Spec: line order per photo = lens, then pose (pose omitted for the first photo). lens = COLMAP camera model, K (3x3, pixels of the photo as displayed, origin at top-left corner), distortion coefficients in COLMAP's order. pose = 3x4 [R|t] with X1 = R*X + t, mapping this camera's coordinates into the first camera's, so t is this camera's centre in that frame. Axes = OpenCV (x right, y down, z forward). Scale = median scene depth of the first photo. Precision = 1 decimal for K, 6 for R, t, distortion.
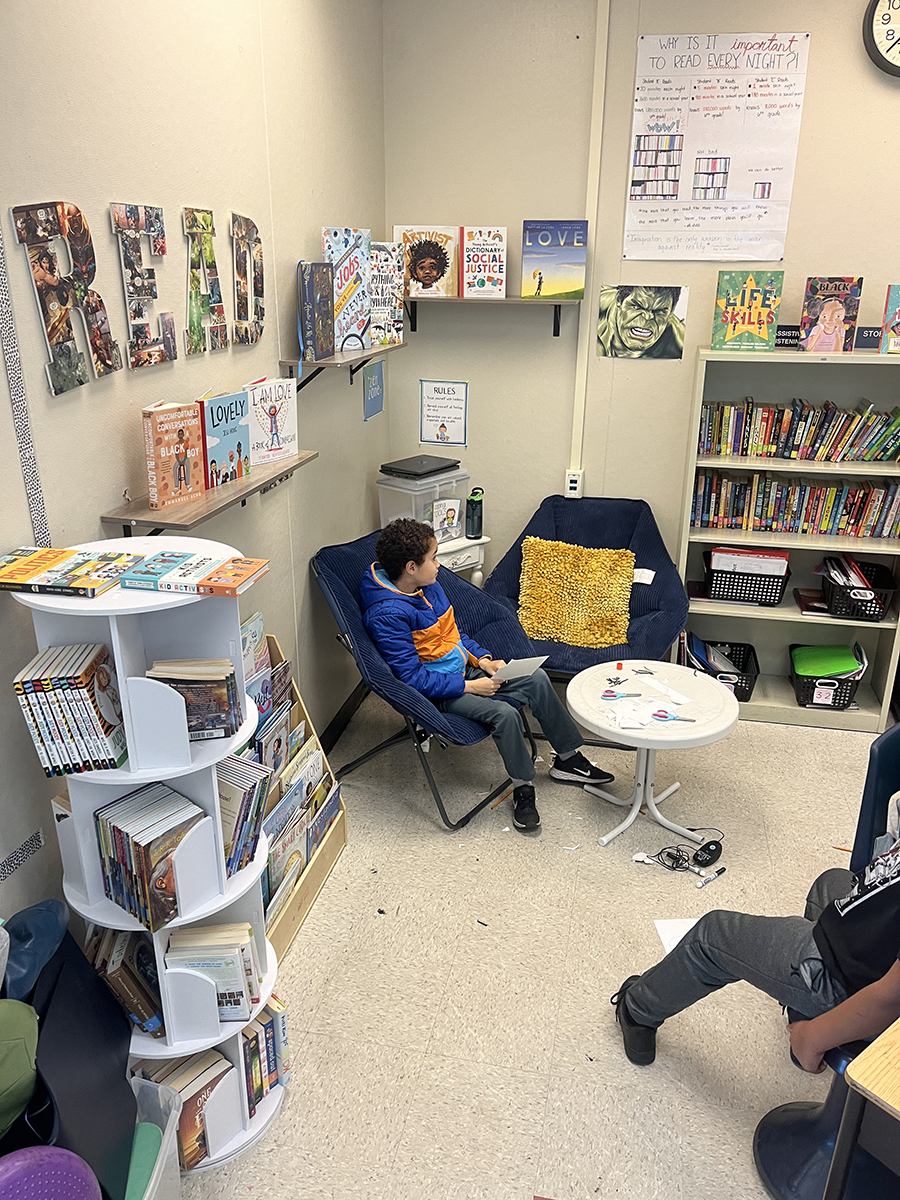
lens RADIAL K [[908.4, 0, 451.8], [0, 908.4, 612.1], [0, 0, 1]] dist [0.032943, -0.039911]
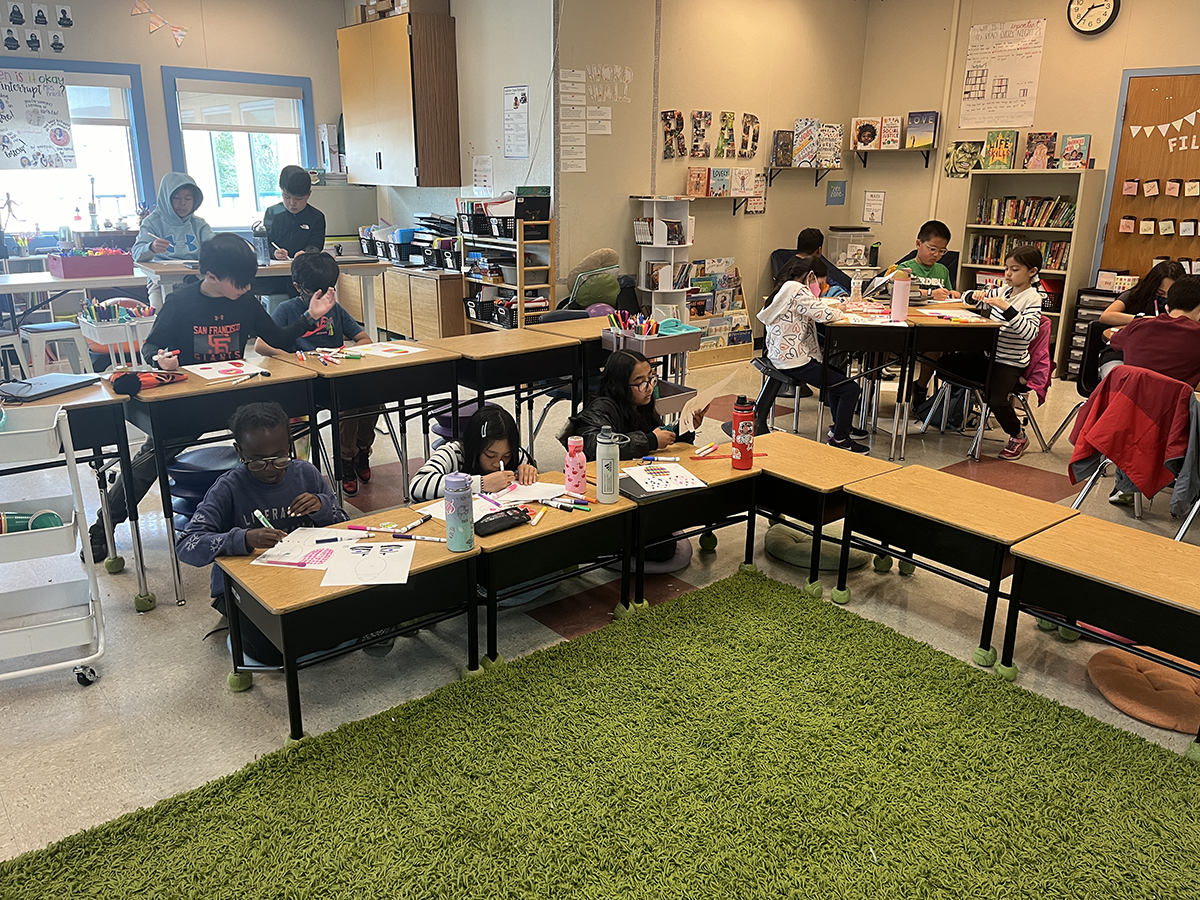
lens RADIAL K [[908.4, 0, 587.3], [0, 908.4, 458.2], [0, 0, 1]] dist [0.032943, -0.039911]
pose [[0.771477, 0.184106, -0.609039, 0.989155], [-0.230341, 0.973107, 0.002384, 0.552671], [0.593099, 0.138448, 0.793137, -1.083878]]
